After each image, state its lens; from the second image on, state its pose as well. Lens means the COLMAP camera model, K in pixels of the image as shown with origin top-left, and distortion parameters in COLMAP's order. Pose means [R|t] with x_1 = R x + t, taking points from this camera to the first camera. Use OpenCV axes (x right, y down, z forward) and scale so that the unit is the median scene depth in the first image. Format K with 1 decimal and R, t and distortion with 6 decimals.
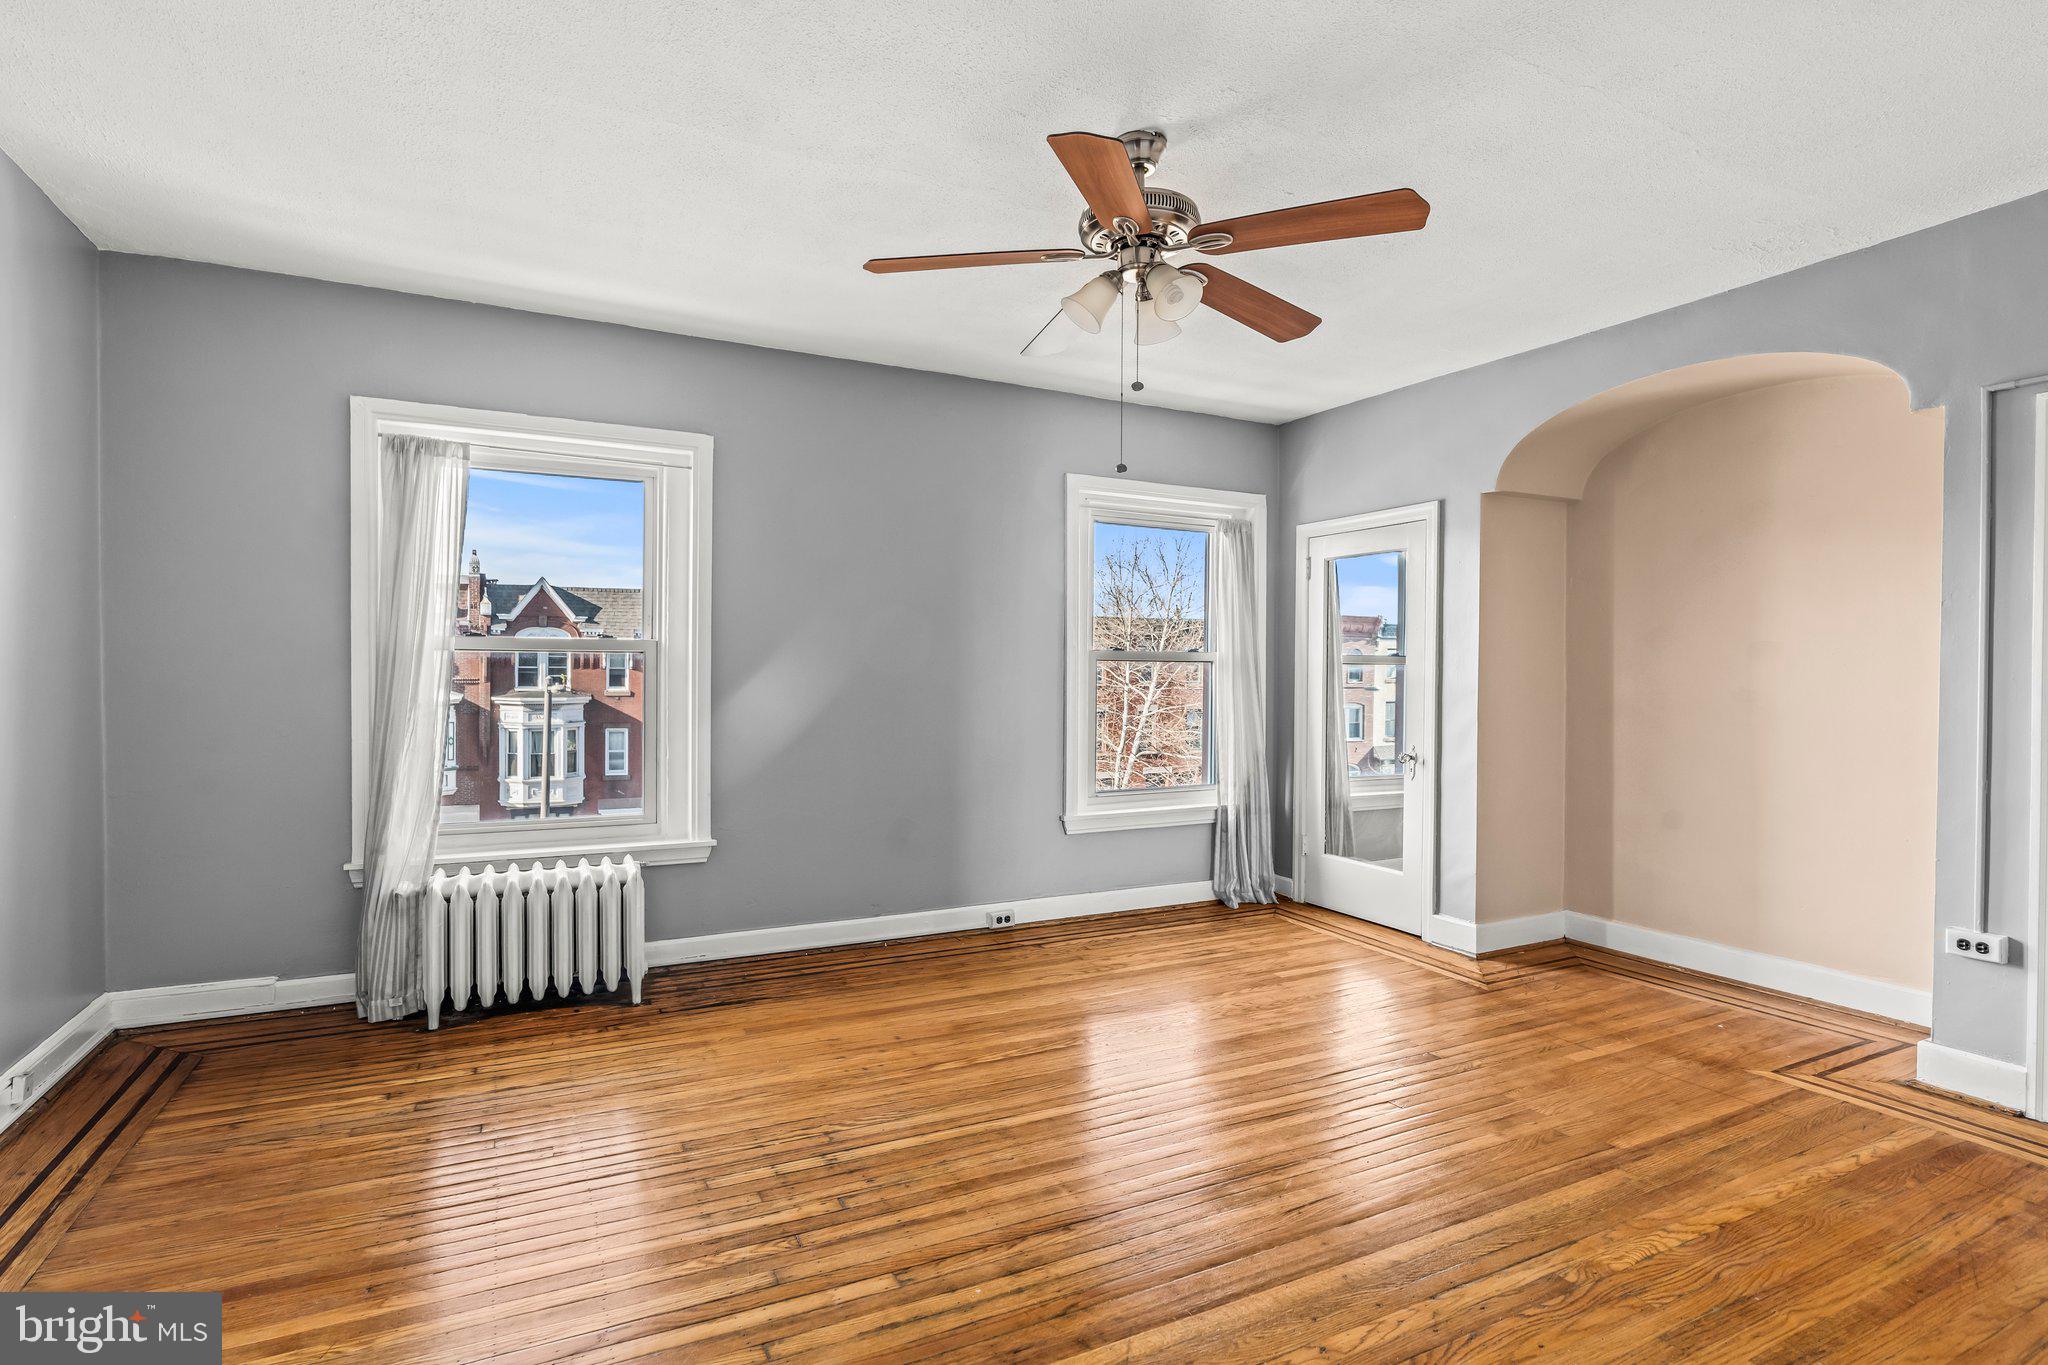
lens RADIAL K [[968.3, 0, 1014.0], [0, 968.3, 681.4], [0, 0, 1]] dist [-0.011267, 0.000430]
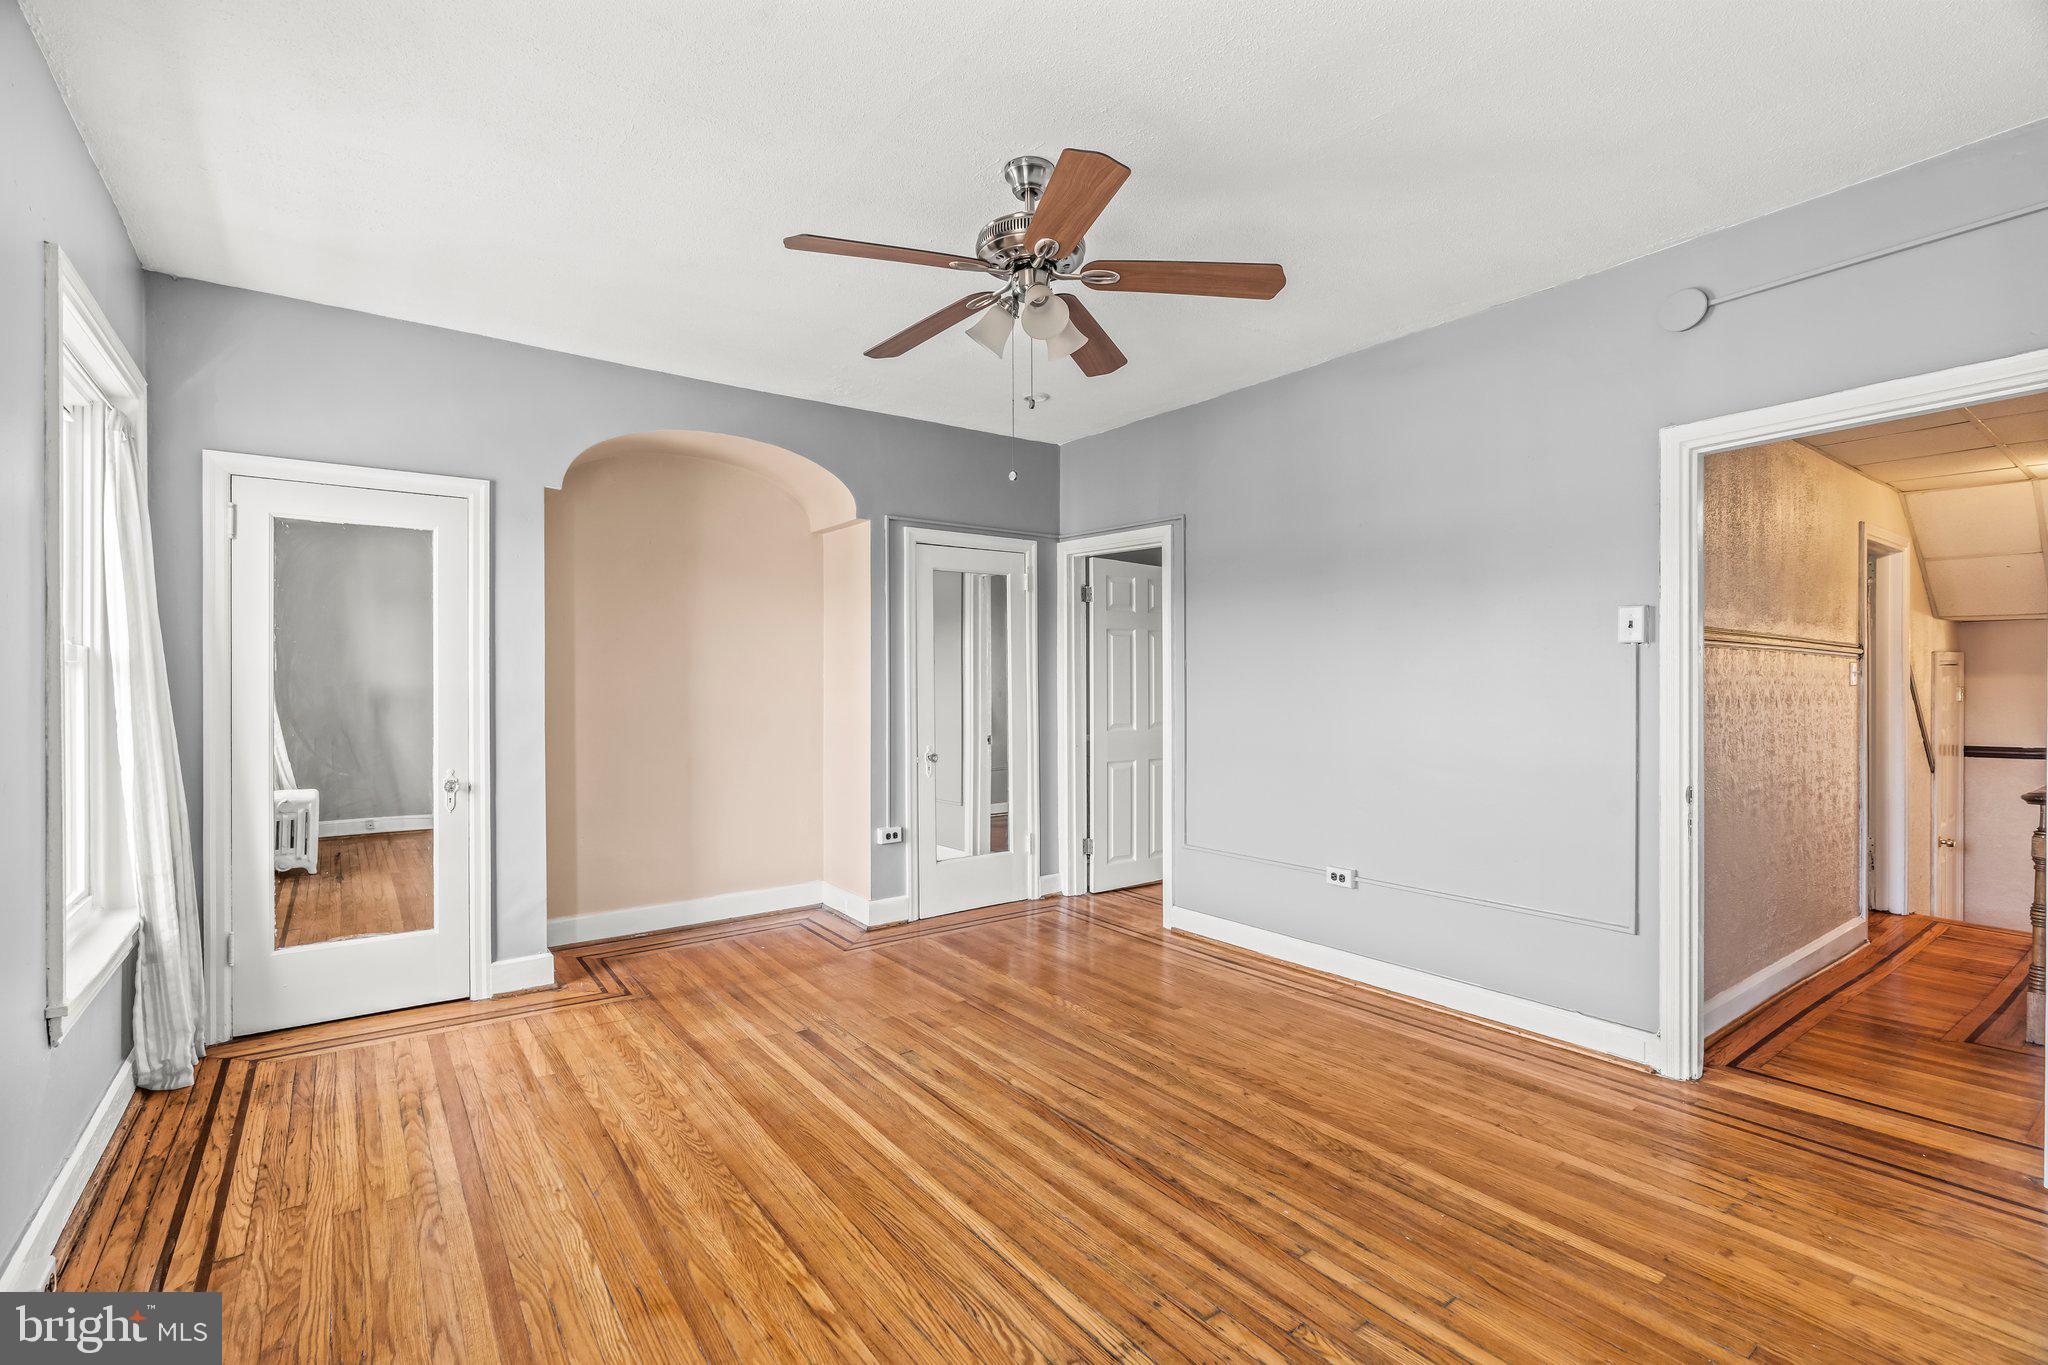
lens RADIAL K [[1018.2, 0, 1024.0], [0, 1018.2, 682.5], [0, 0, 1]] dist [-0.010390, 0.000148]
pose [[-0.202033, -0.008170, 0.979345, -0.542301], [0.010041, 0.999895, 0.010413, -0.012678], [-0.979327, 0.011938, -0.201929, 0.716643]]
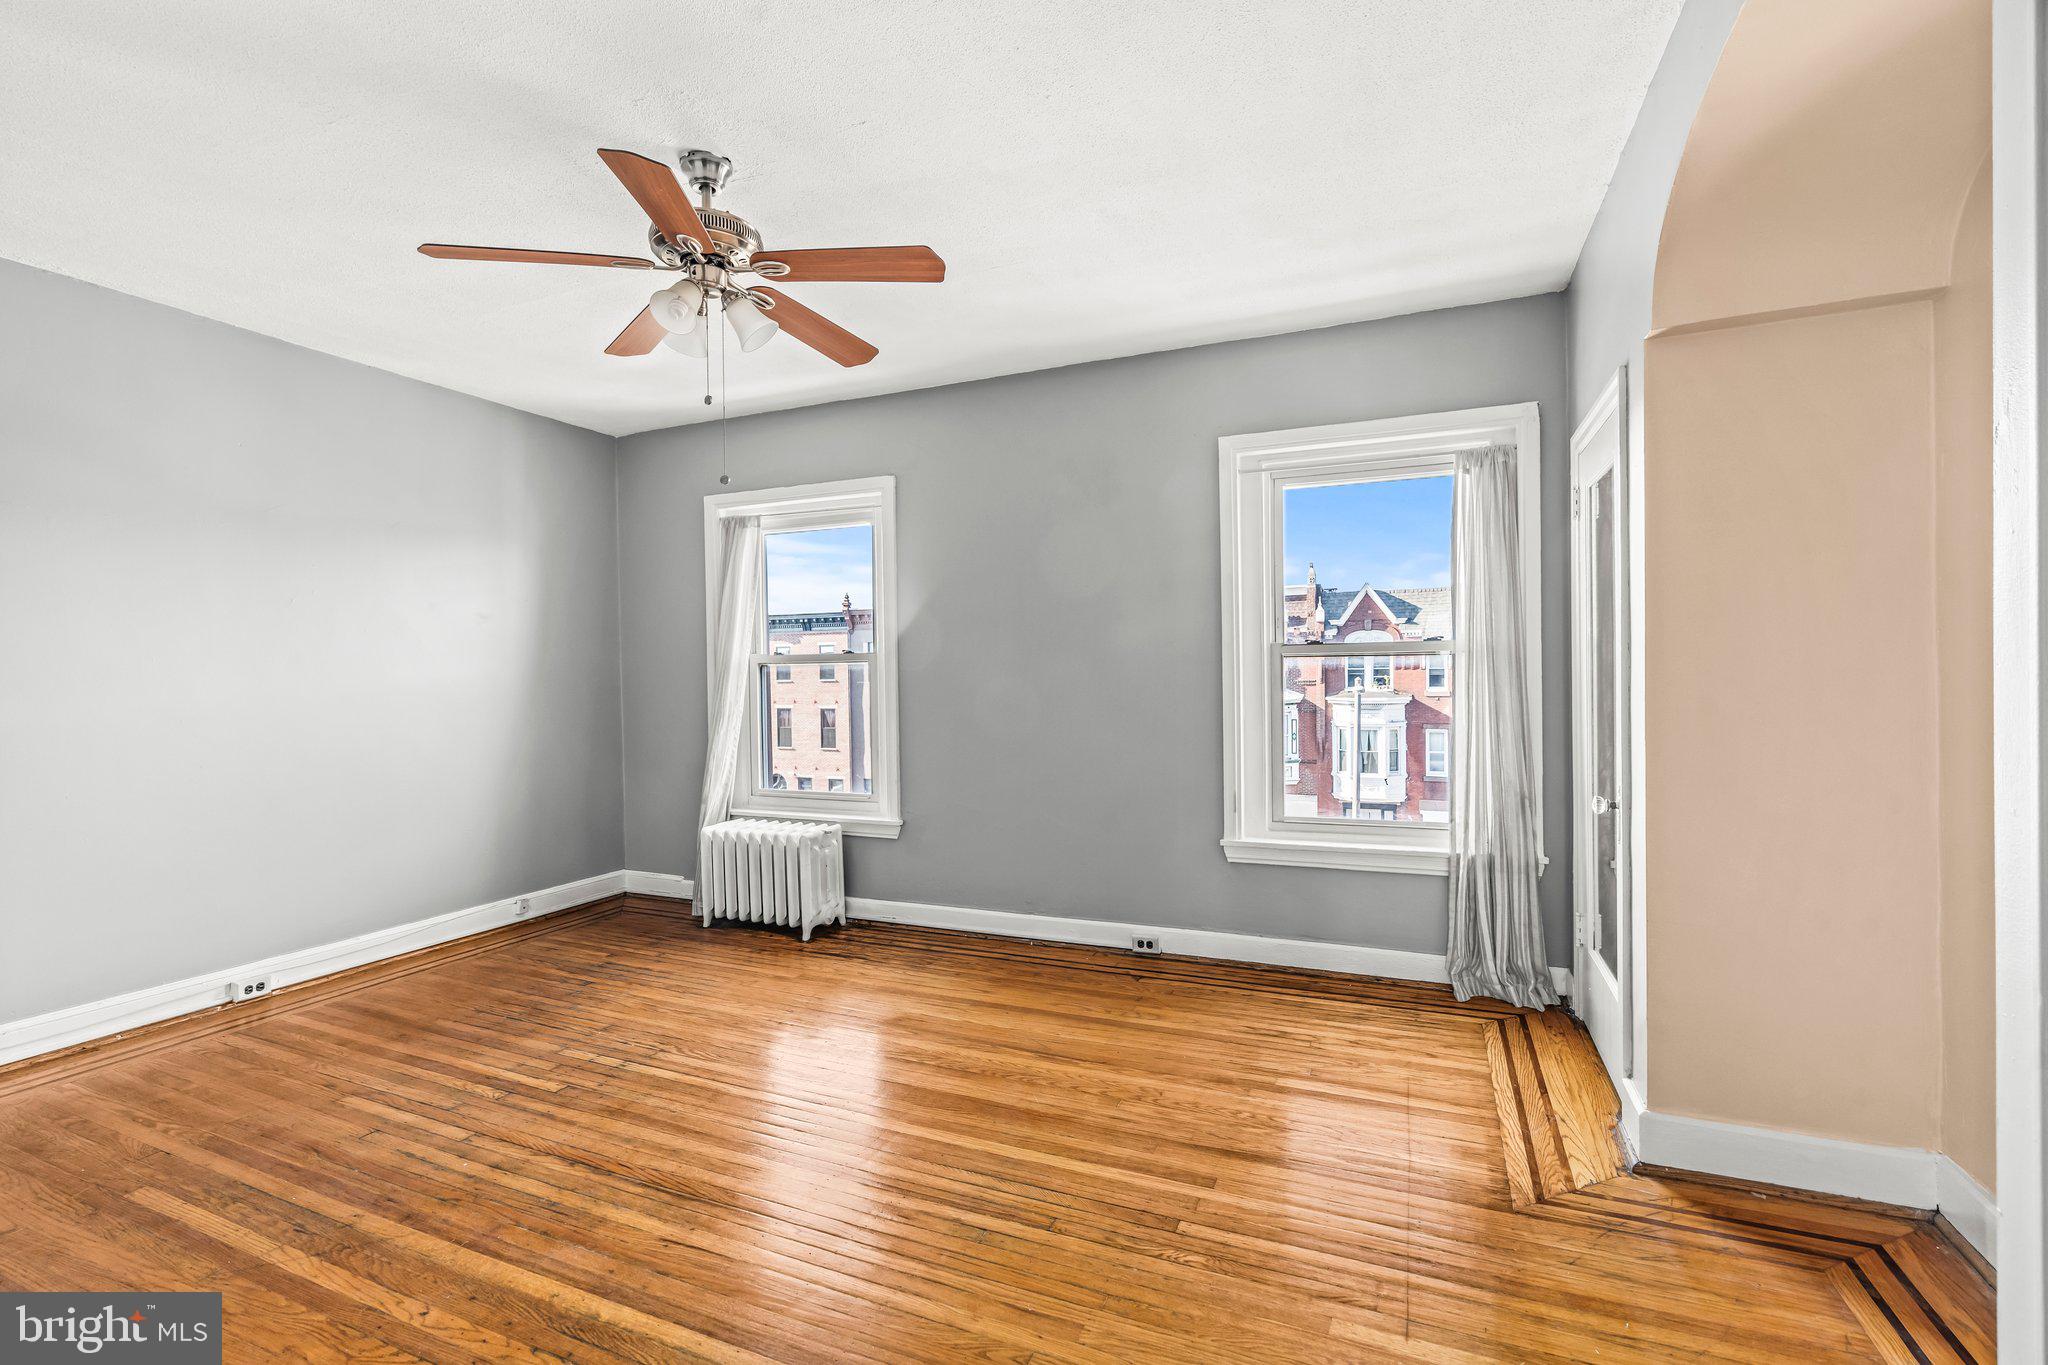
lens RADIAL K [[968.3, 0, 1014.0], [0, 968.3, 681.4], [0, 0, 1]] dist [-0.011267, 0.000430]
pose [[0.634062, -0.009650, -0.773222, 0.652630], [0.009586, 0.999943, -0.004619, 0.002241], [0.773223, -0.004483, 0.634118, 0.349003]]
